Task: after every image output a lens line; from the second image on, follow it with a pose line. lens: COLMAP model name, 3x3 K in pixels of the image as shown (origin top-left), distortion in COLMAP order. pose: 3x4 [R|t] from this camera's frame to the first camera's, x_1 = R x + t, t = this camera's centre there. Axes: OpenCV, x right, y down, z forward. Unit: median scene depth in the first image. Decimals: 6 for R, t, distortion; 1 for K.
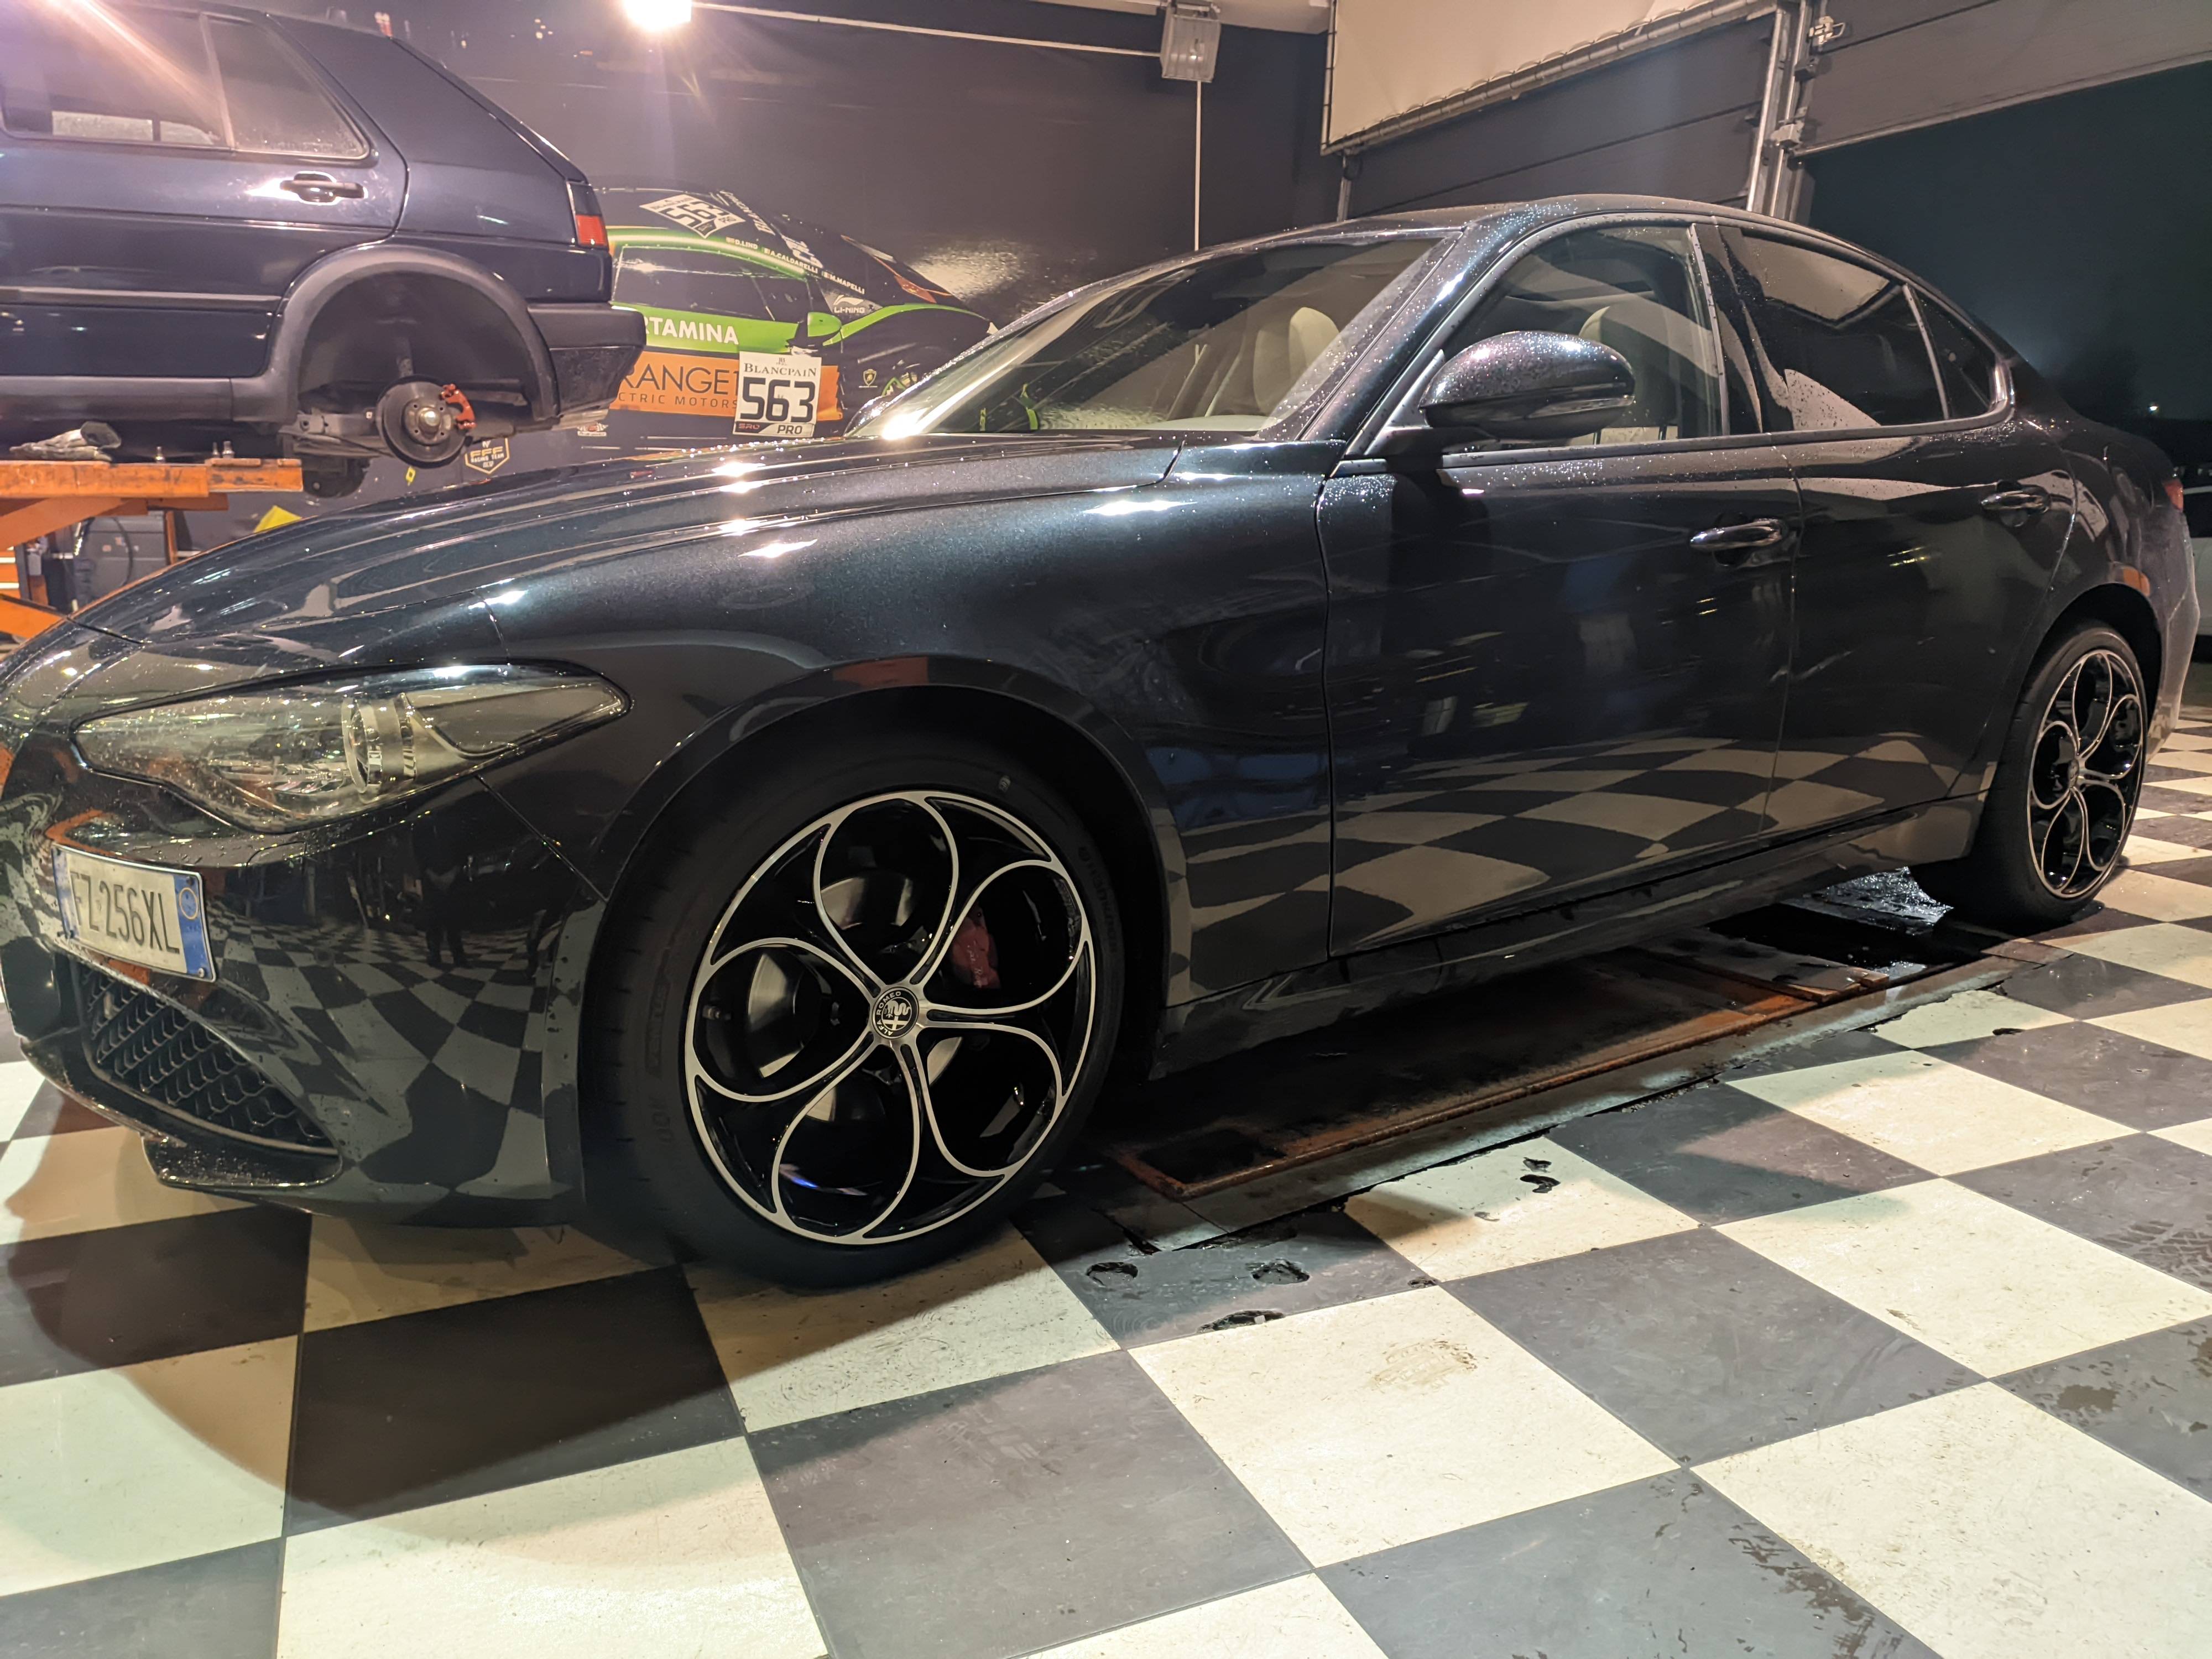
lens RADIAL K [[1680.3, 0, 1106.0], [0, 1680.3, 829.5], [0, 0, 1]] dist [0.101785, -0.158224]
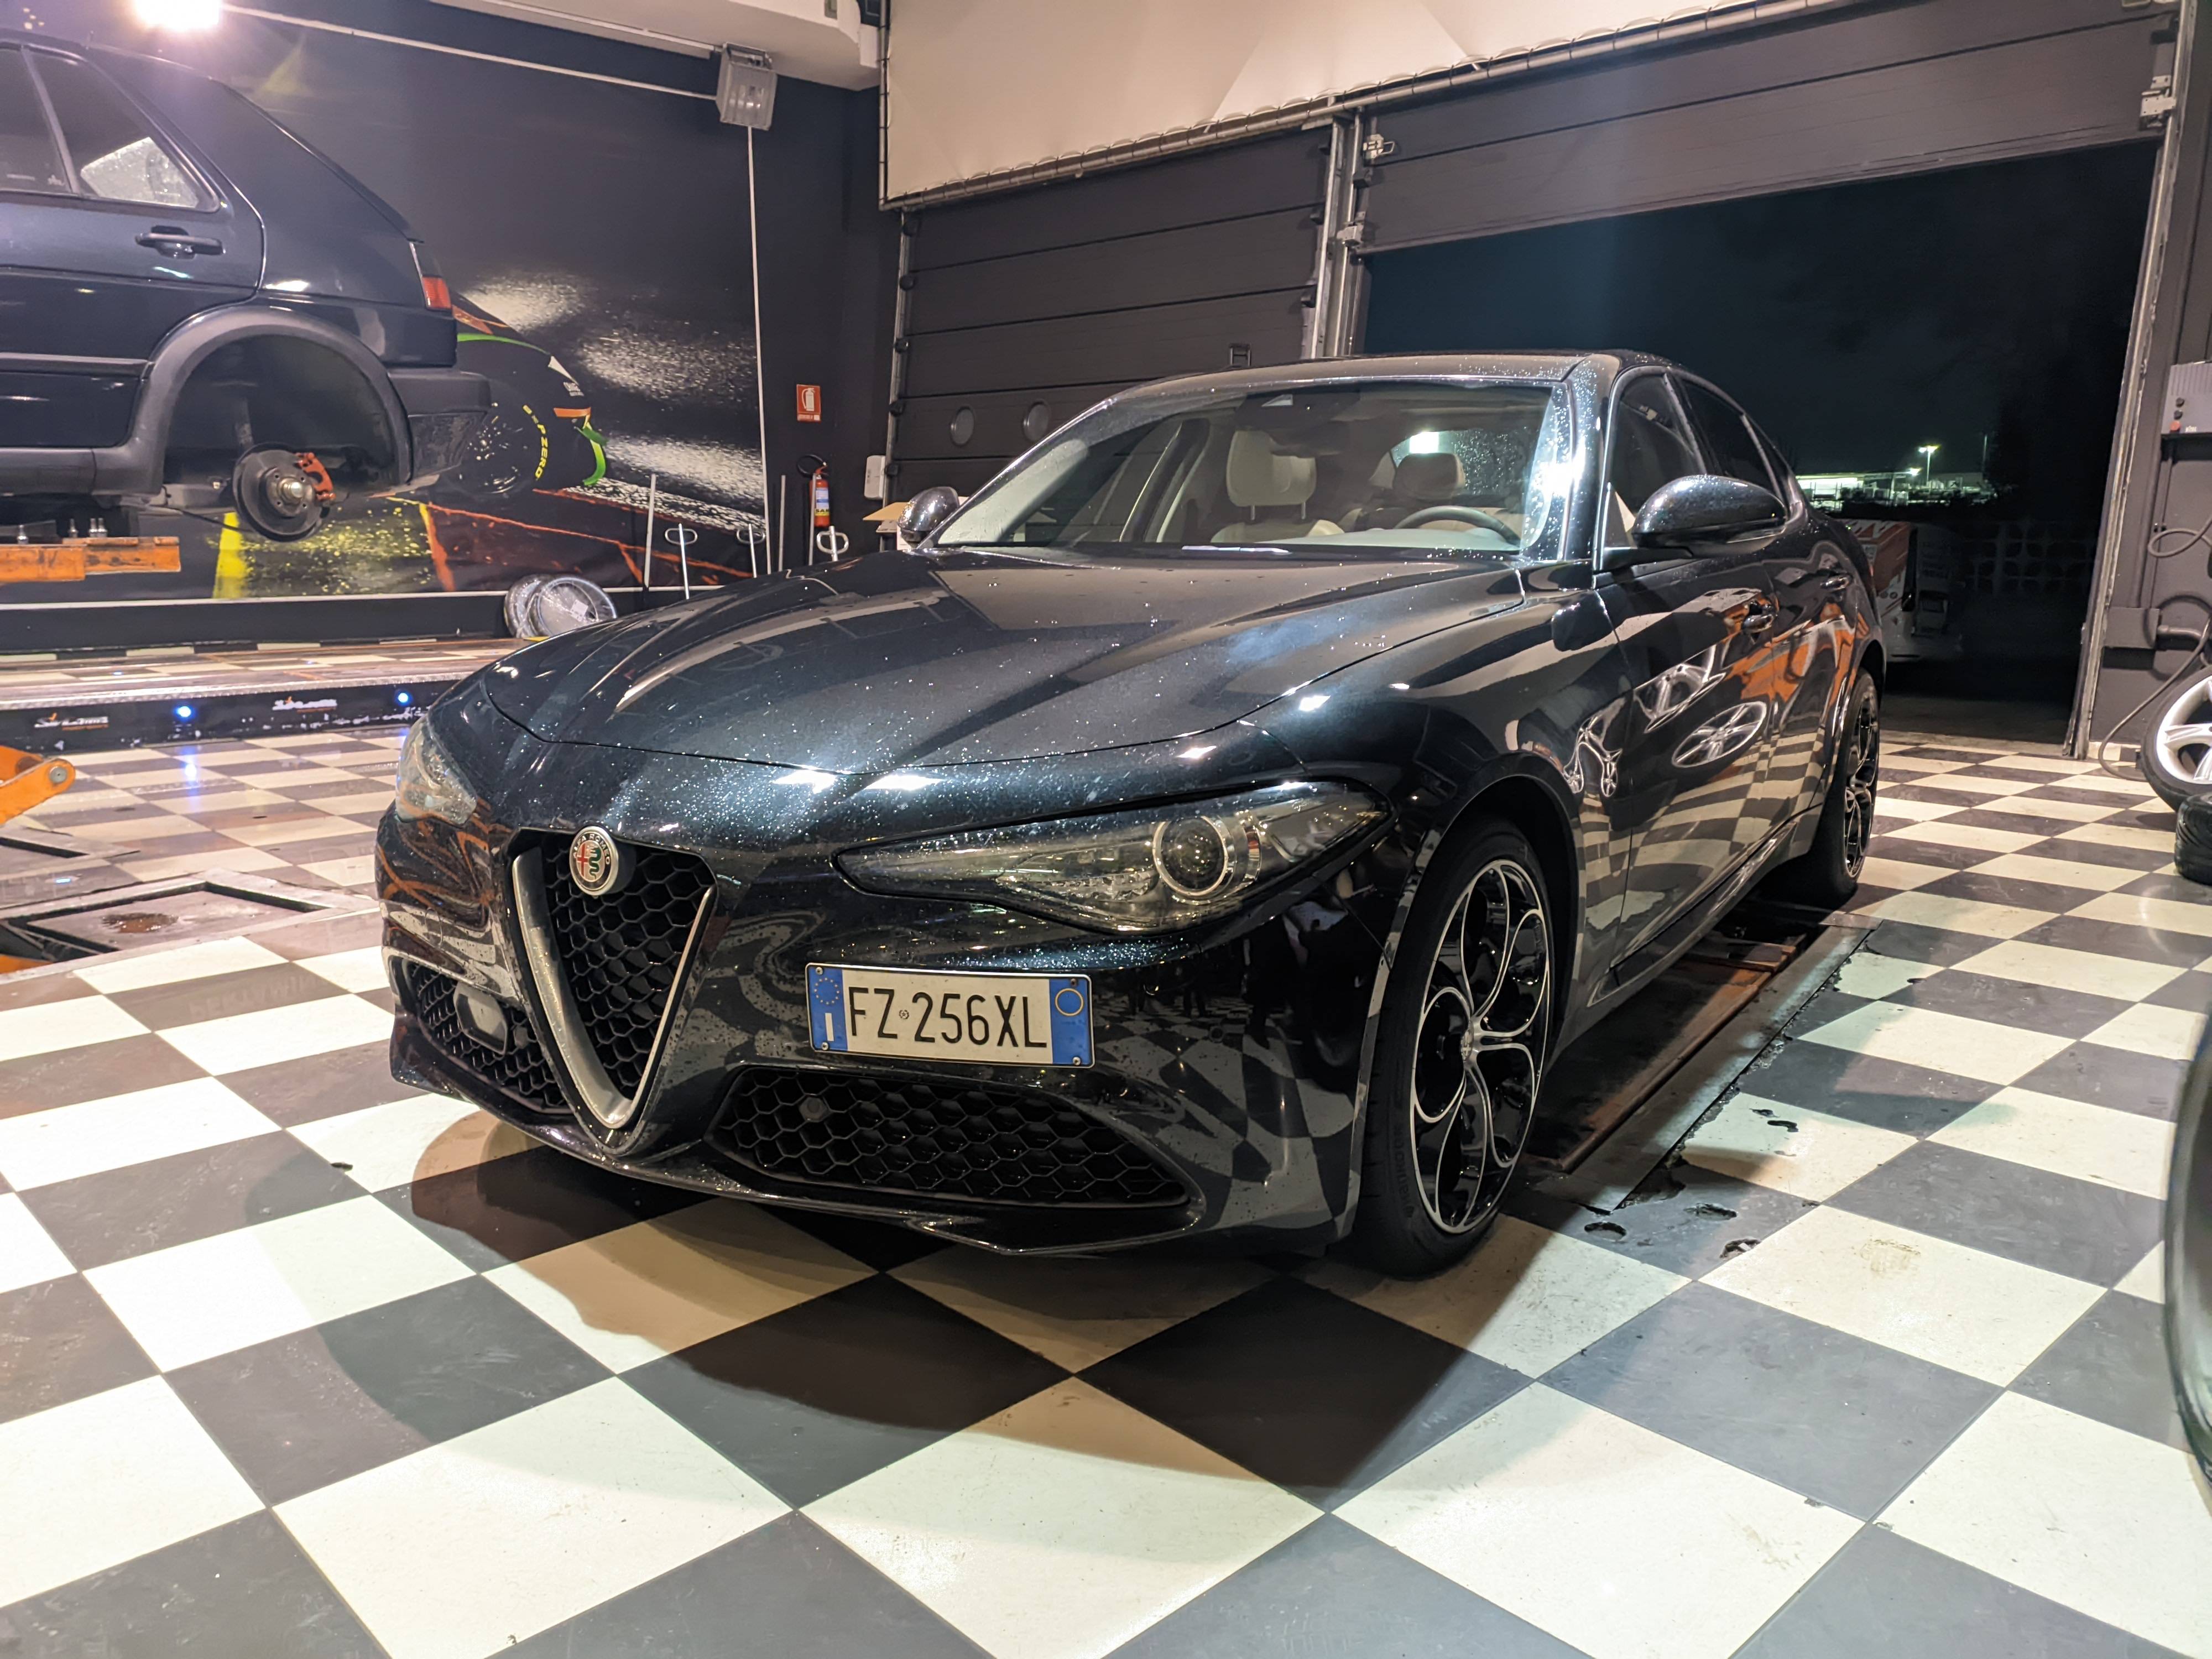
lens RADIAL K [[1680.3, 0, 1106.0], [0, 1680.3, 829.5], [0, 0, 1]] dist [0.101785, -0.158224]
pose [[0.936167, -0.061561, 0.346125, -0.345232], [0.065517, 0.997851, 0.000272, -0.028226], [-0.345398, 0.022422, 0.938188, -0.032527]]
